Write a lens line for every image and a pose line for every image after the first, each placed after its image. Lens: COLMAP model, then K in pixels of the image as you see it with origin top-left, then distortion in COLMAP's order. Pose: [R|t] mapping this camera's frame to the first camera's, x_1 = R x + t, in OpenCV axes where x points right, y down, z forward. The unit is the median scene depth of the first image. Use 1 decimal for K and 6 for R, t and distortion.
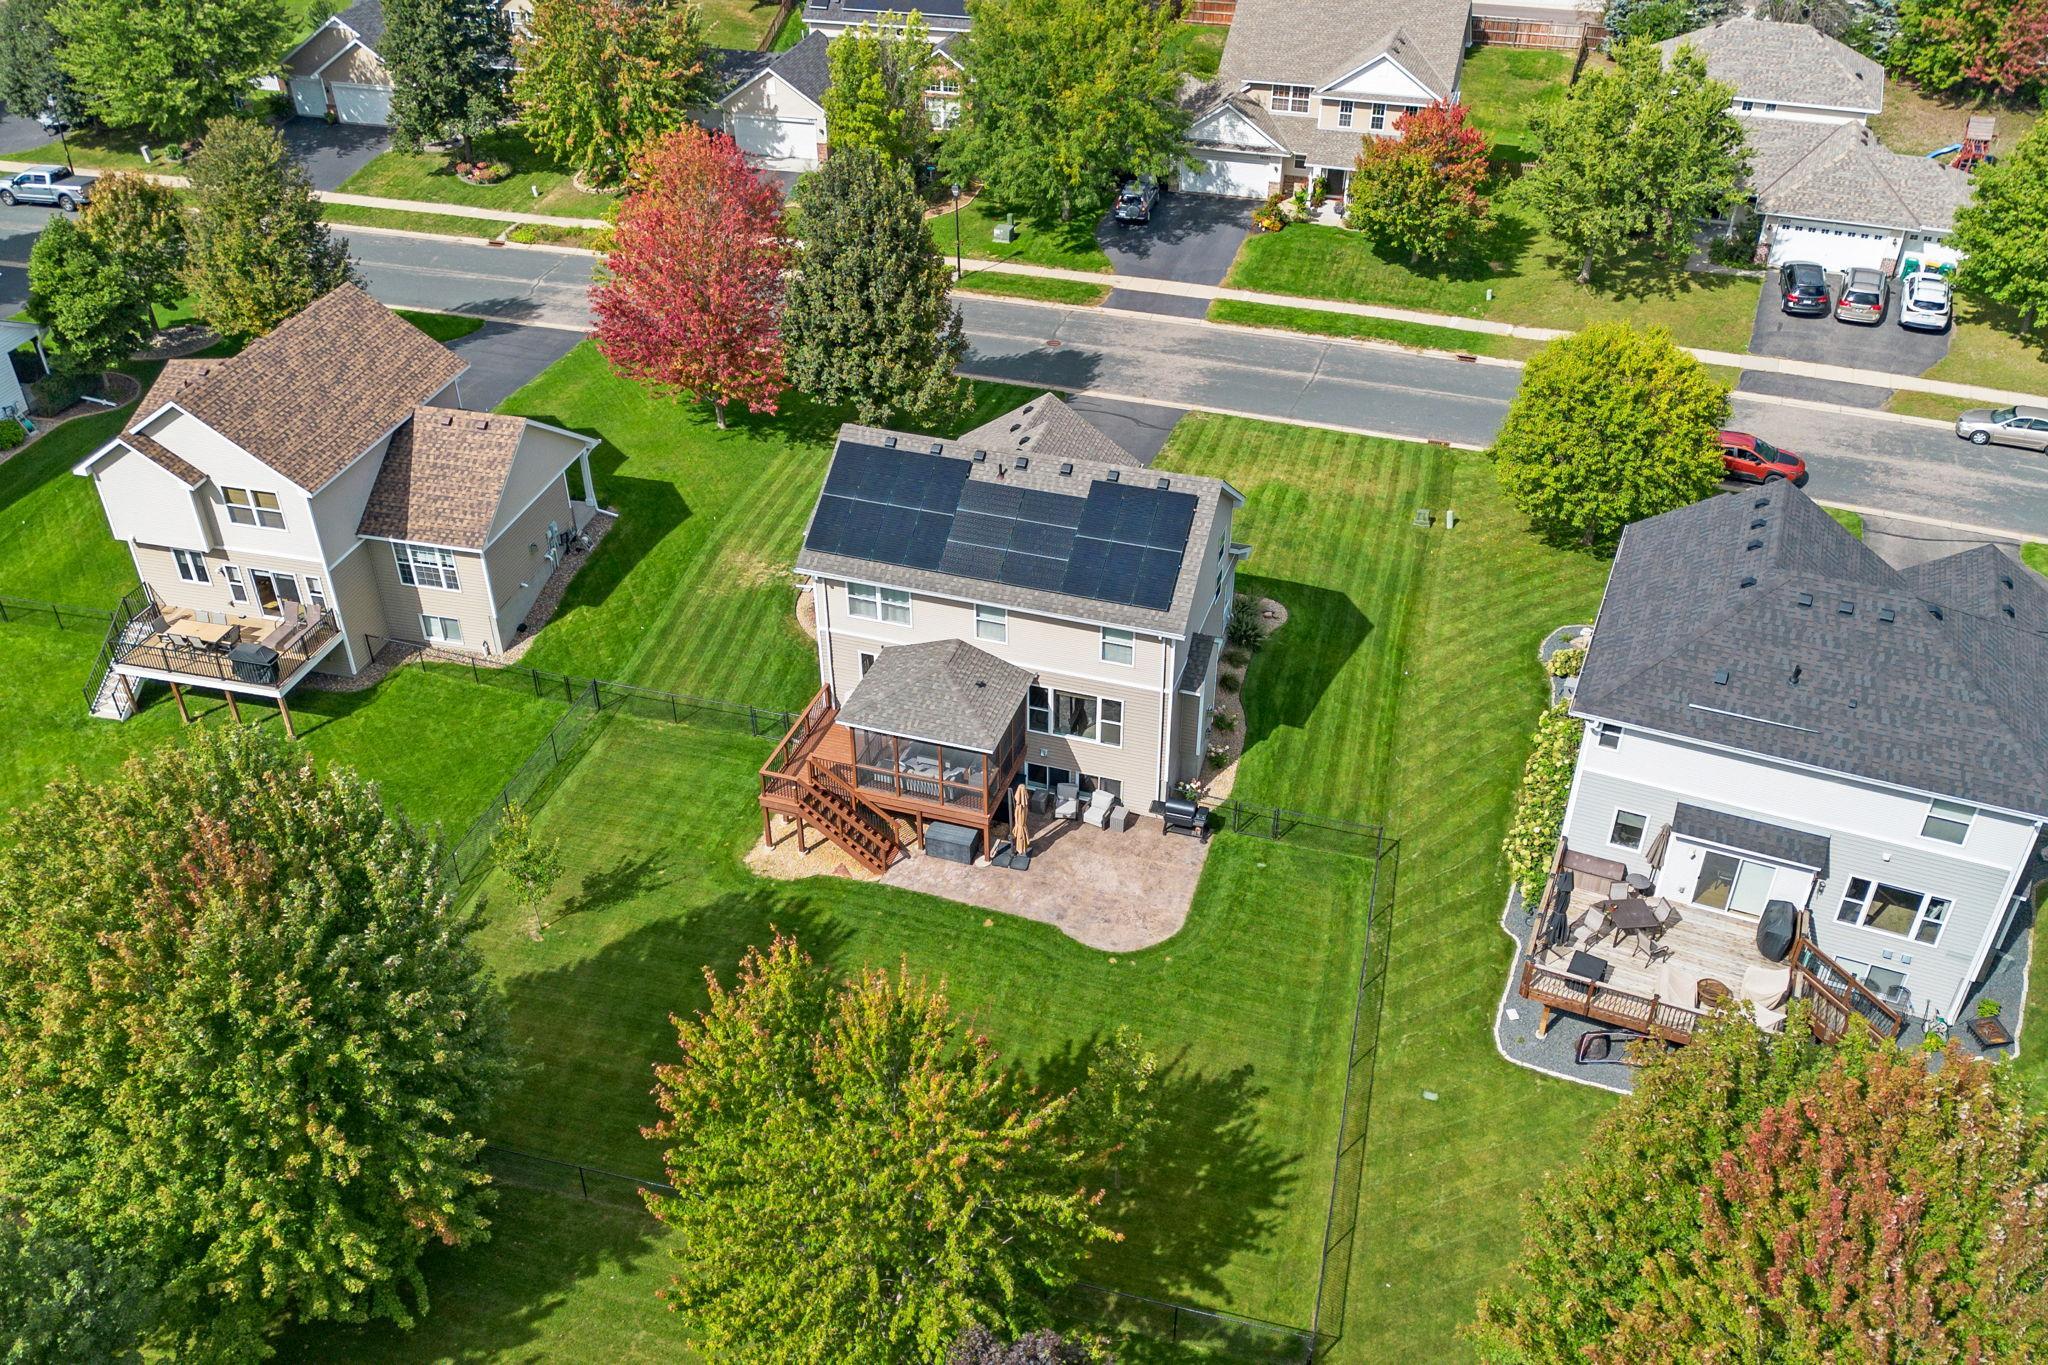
lens RADIAL K [[1700.0, 0, 1024.0], [0, 1700.0, 682.5], [0, 0, 1]] dist [0.097610, -0.124012]
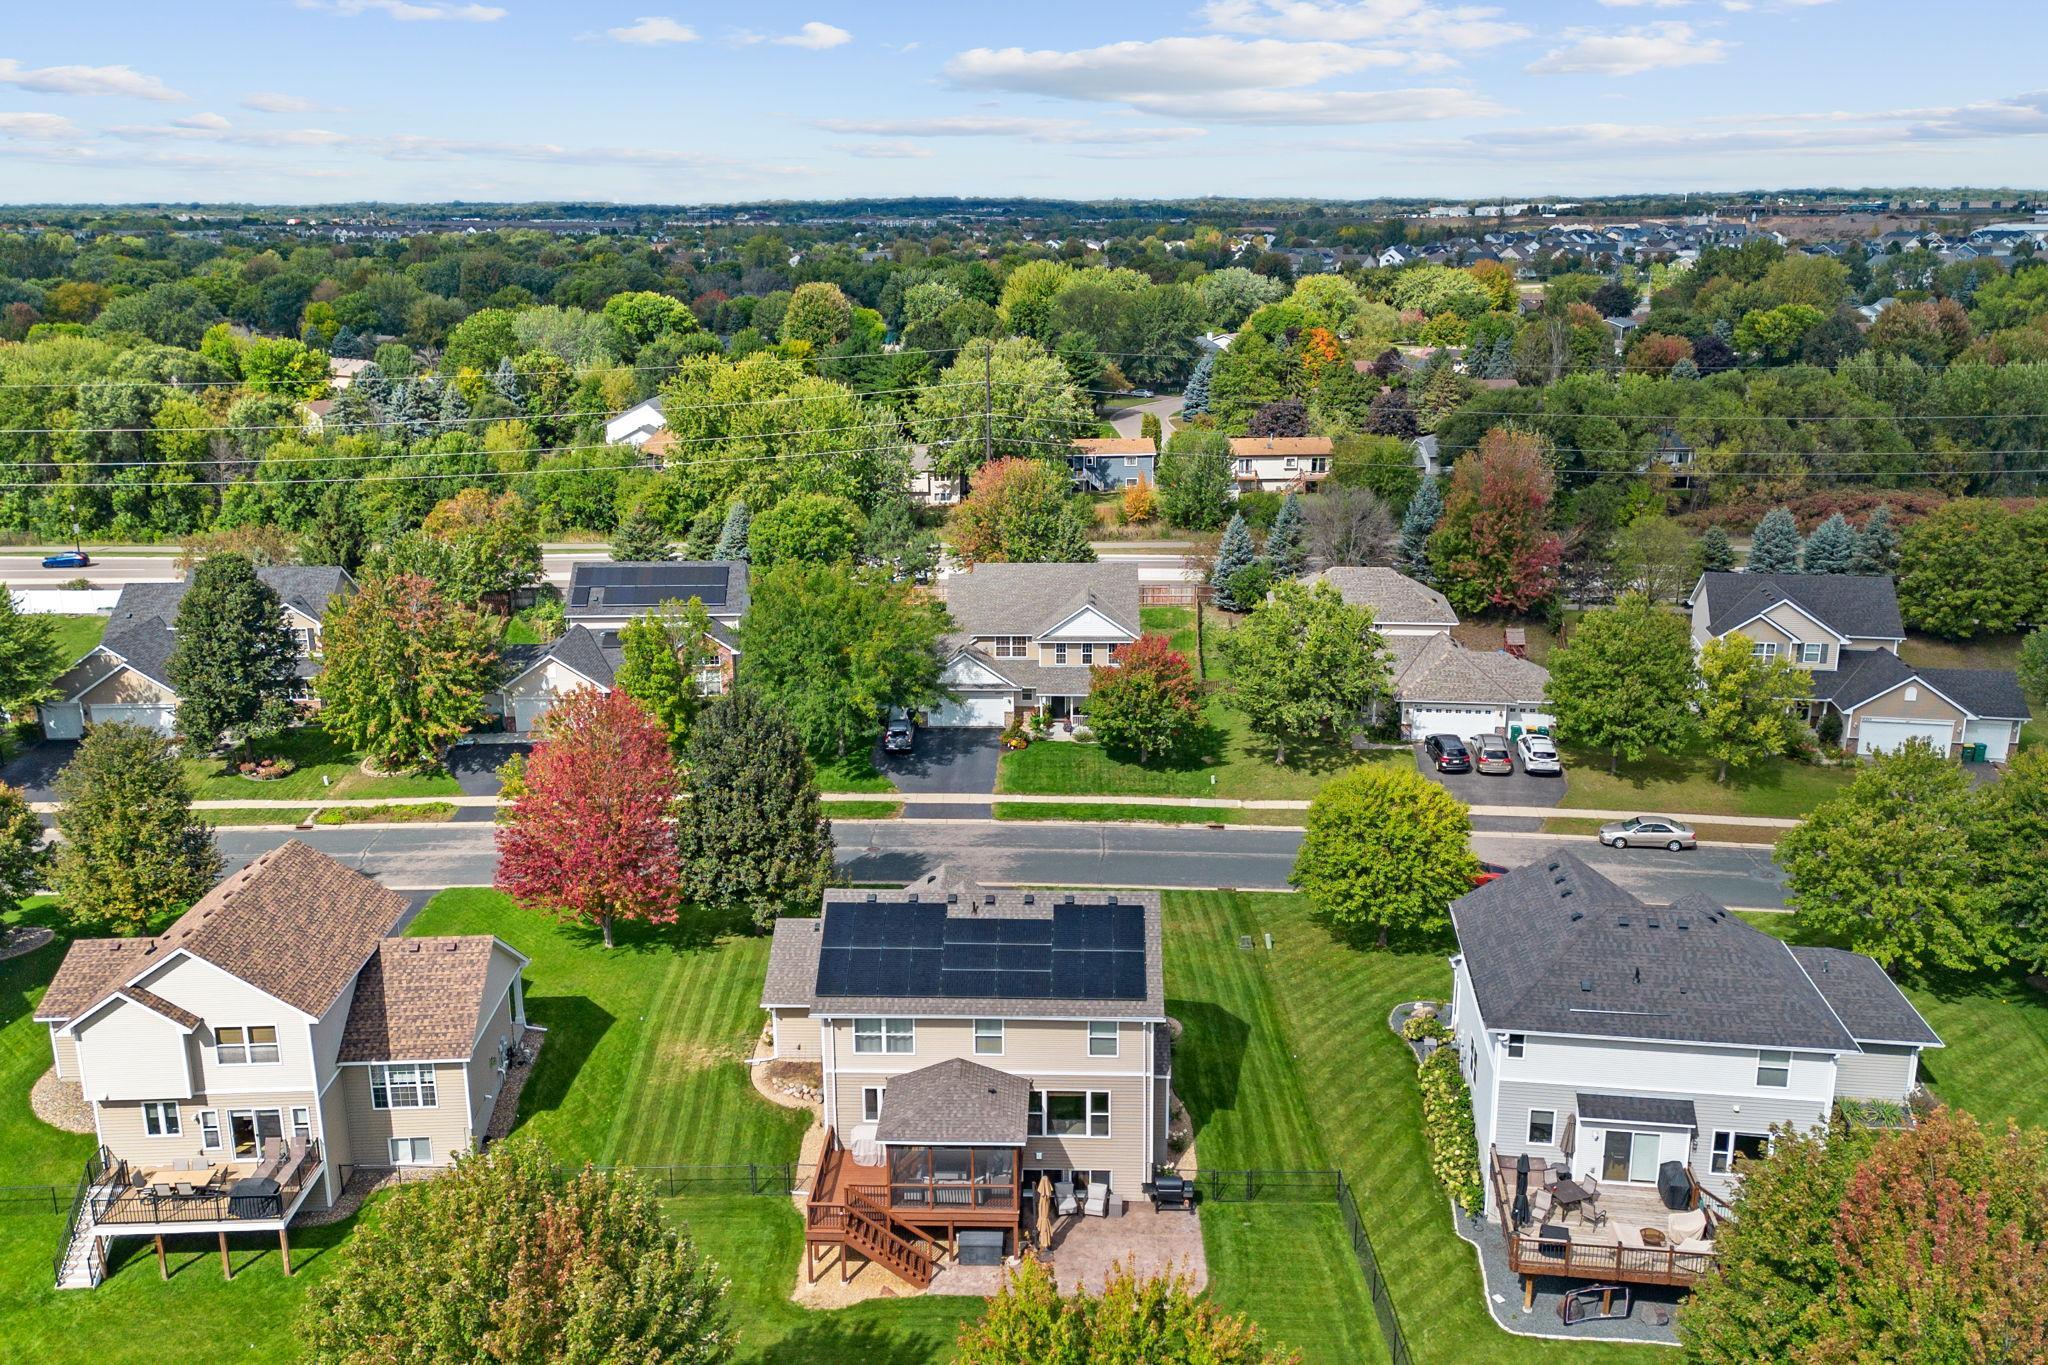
lens RADIAL K [[1698.5, 0, 1024.0], [0, 1698.5, 682.5], [0, 0, 1]] dist [0.136983, -0.251370]
pose [[0.960614, -0.075814, 0.267345, -0.221496], [0.160818, 0.936260, -0.312337, 0.080726], [-0.226625, 0.343030, 0.911577, -0.109301]]
